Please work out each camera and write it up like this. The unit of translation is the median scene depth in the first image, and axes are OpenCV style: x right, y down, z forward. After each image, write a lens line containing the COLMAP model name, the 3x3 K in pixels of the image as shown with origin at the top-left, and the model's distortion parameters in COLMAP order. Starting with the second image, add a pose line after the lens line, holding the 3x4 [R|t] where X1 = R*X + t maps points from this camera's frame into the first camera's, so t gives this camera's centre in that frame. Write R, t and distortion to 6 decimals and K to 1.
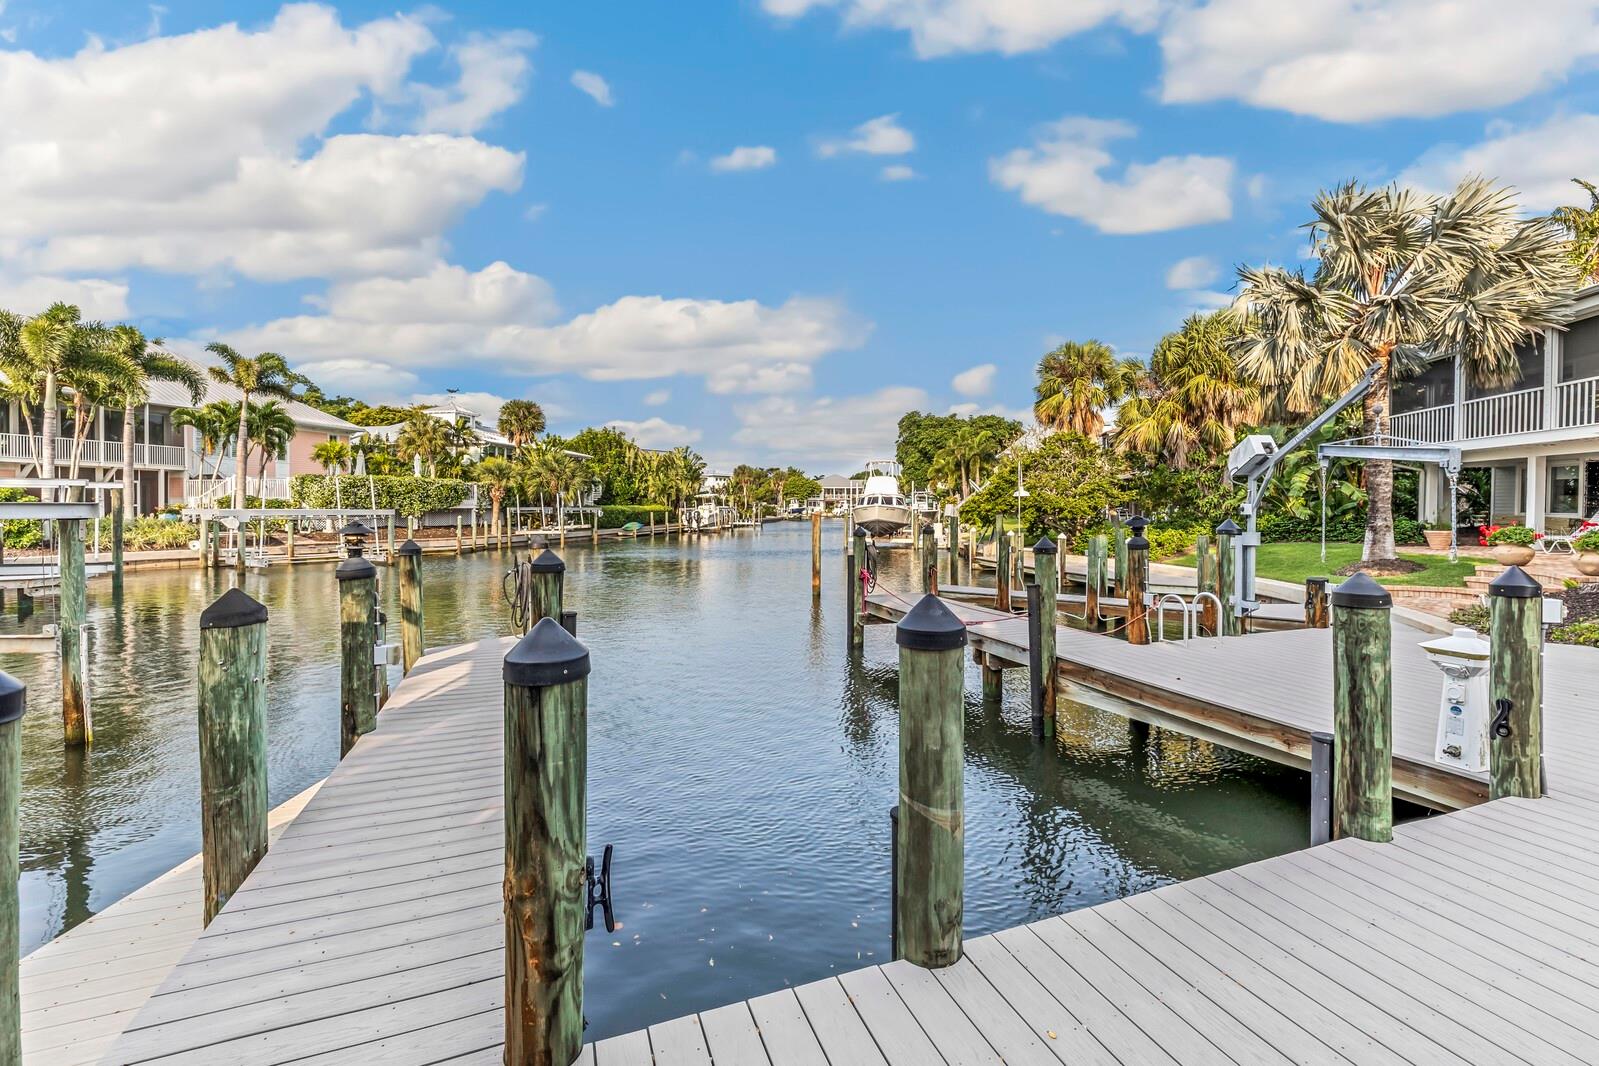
lens RADIAL K [[669.1, 0, 802.5], [0, 669.1, 510.4], [0, 0, 1]] dist [-0.018598, -0.000181]
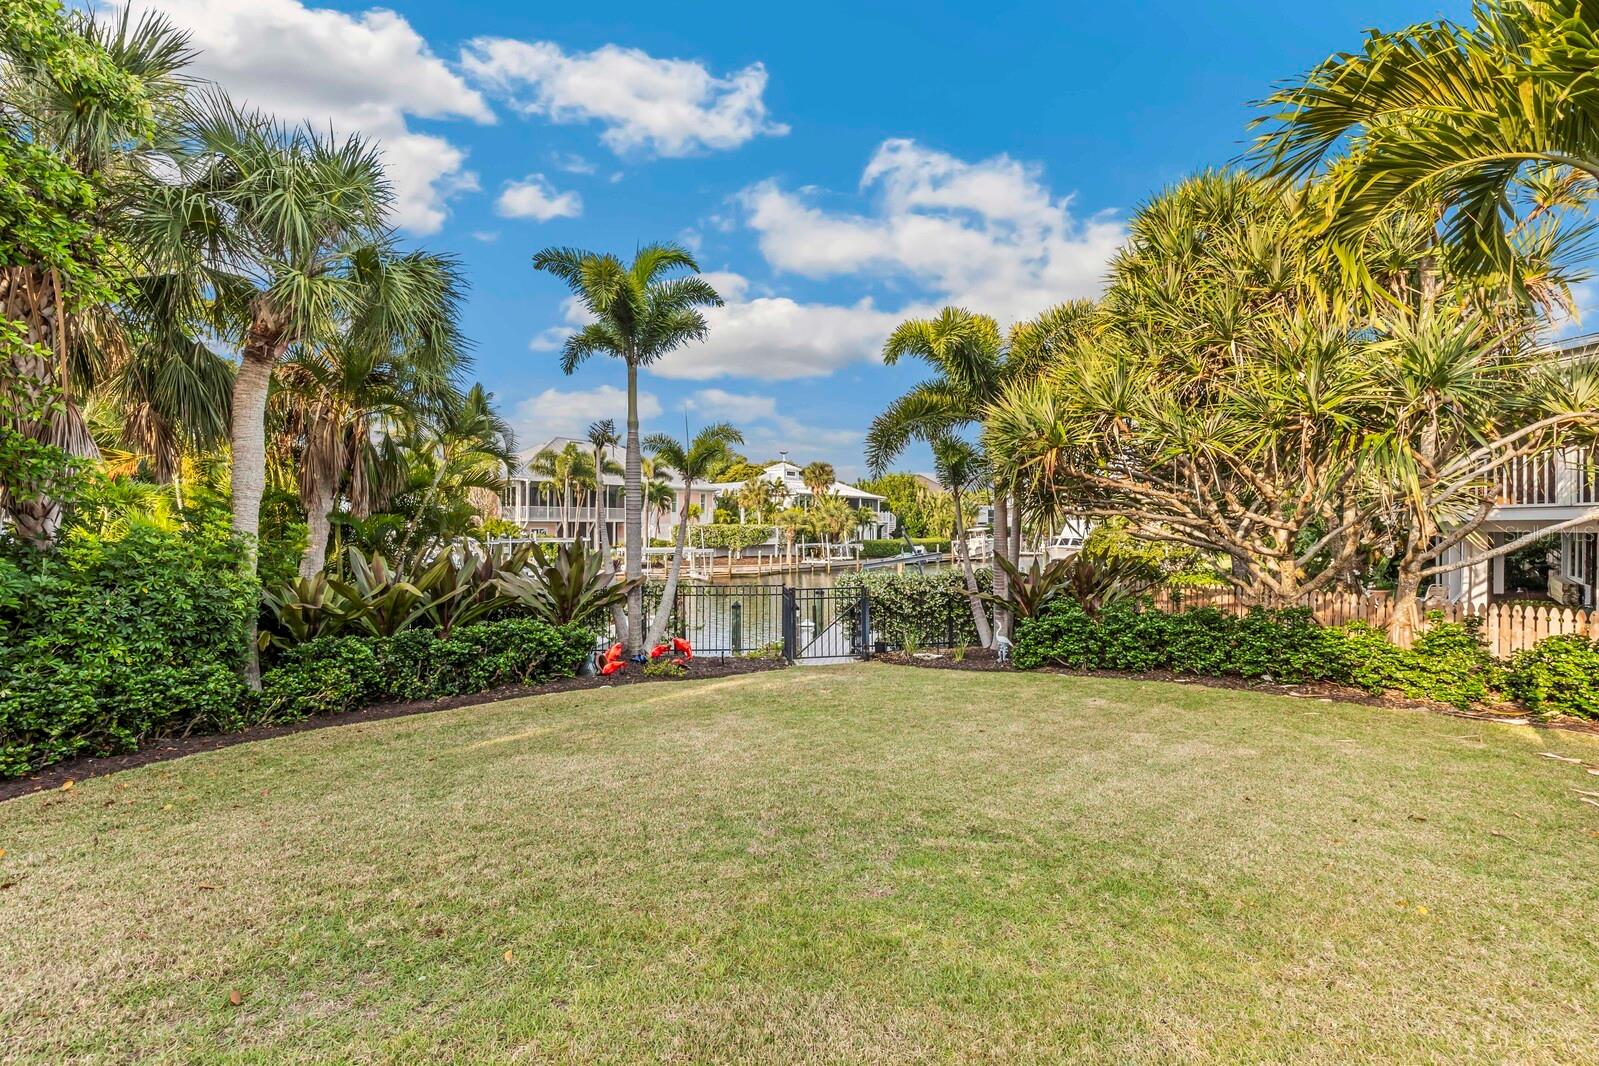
lens RADIAL K [[670.1, 0, 795.0], [0, 670.1, 533.9], [0, 0, 1]] dist [-0.001715, -0.000146]
pose [[0.857488, 0.001410, -0.514502, 0.340466], [-0.000247, 0.999997, 0.002329, -0.033400], [0.514504, -0.001870, 0.857486, -0.270572]]
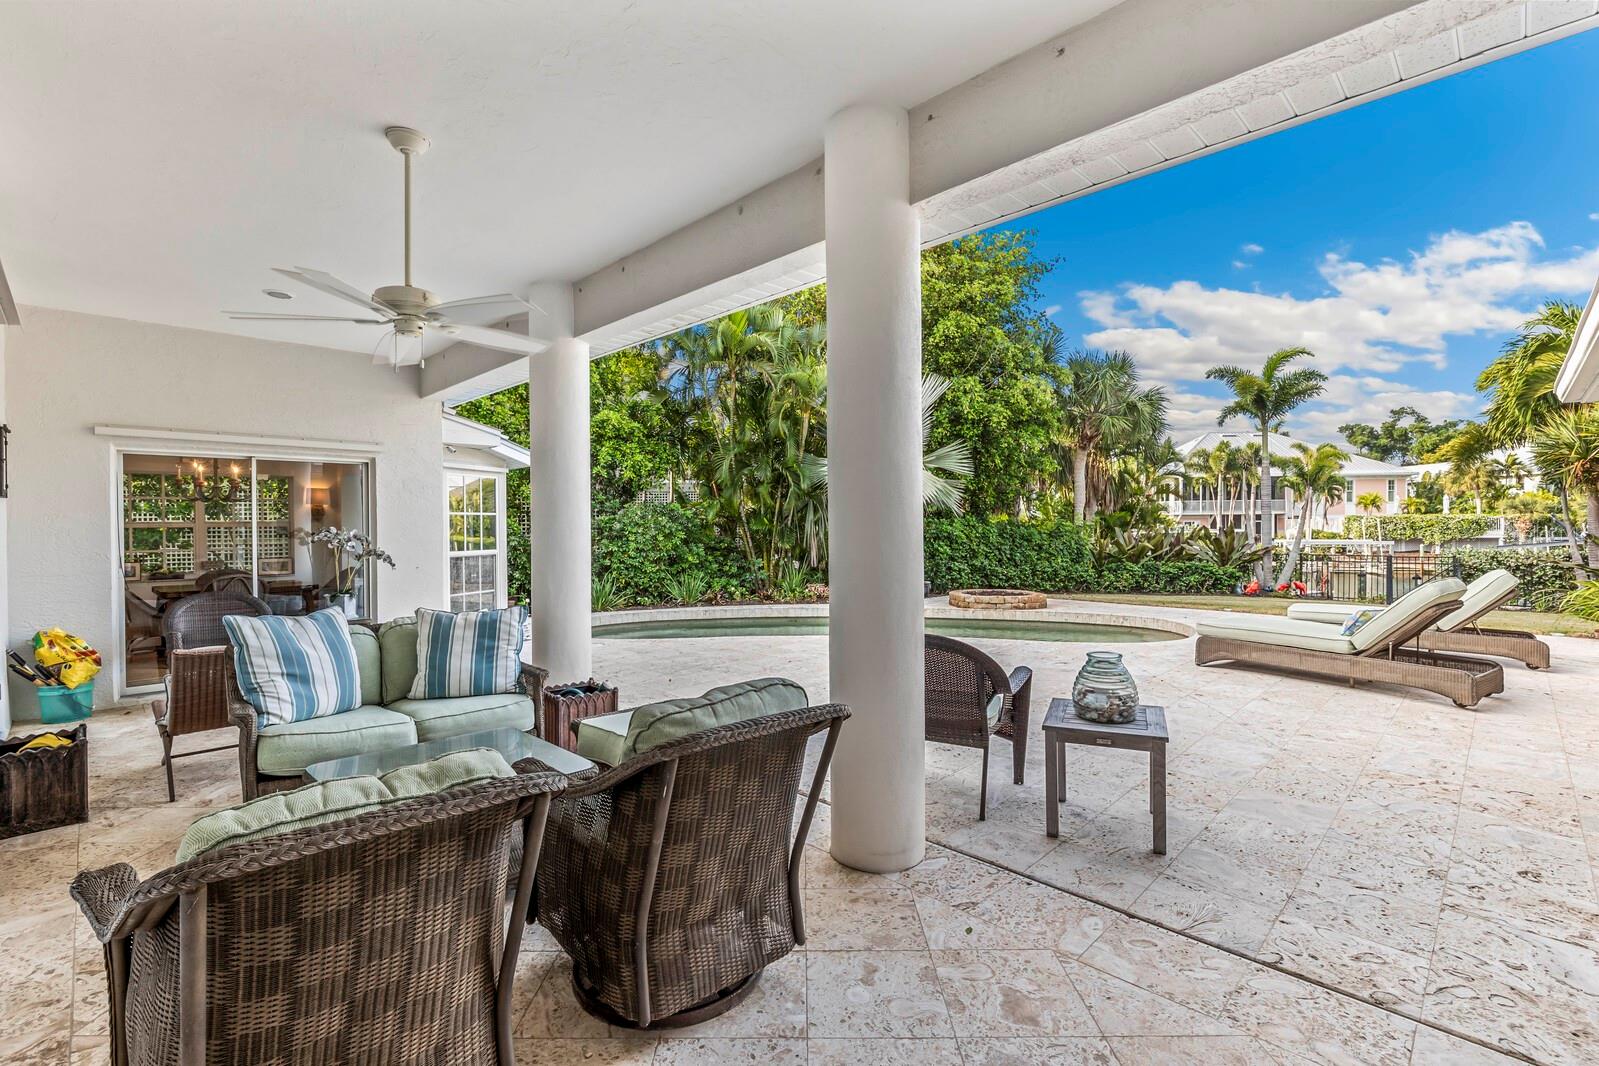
lens RADIAL K [[716.5, 0, 796.8], [0, 716.5, 523.7], [0, 0, 1]] dist [-0.010639, 0.000099]
pose [[0.167987, -0.007032, -0.985764, 0.621167], [0.003225, 0.999973, -0.006583, -0.027367], [0.985784, -0.002074, 0.168005, -0.513801]]
